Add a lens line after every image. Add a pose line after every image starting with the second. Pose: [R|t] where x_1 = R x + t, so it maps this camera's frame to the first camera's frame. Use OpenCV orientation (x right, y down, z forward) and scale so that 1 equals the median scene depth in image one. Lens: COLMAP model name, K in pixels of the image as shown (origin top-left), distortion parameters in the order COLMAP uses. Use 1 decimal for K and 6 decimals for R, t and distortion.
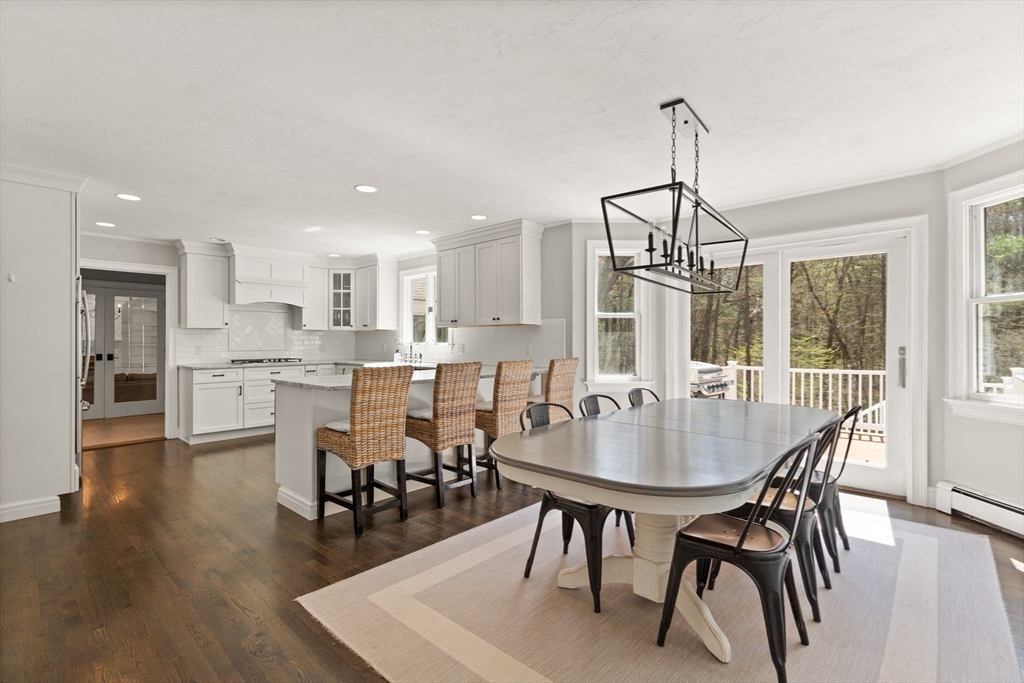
lens RADIAL K [[471.9, 0, 514.3], [0, 471.9, 339.6], [0, 0, 1]] dist [0.007605, -0.001080]
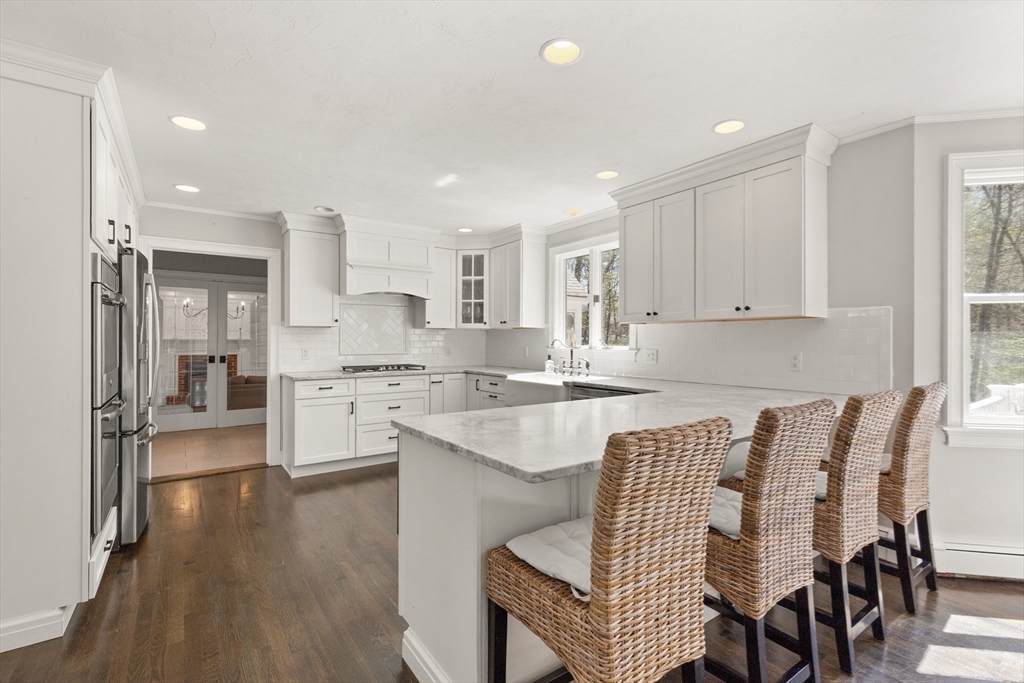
lens RADIAL K [[471.9, 0, 513.0], [0, 471.9, 338.5], [0, 0, 1]] dist [0.007605, -0.001080]
pose [[0.977126, 0.002584, -0.212645, -0.160853], [-0.002403, 0.999996, 0.001106, -0.005424], [0.212647, -0.000570, 0.977129, 0.306500]]
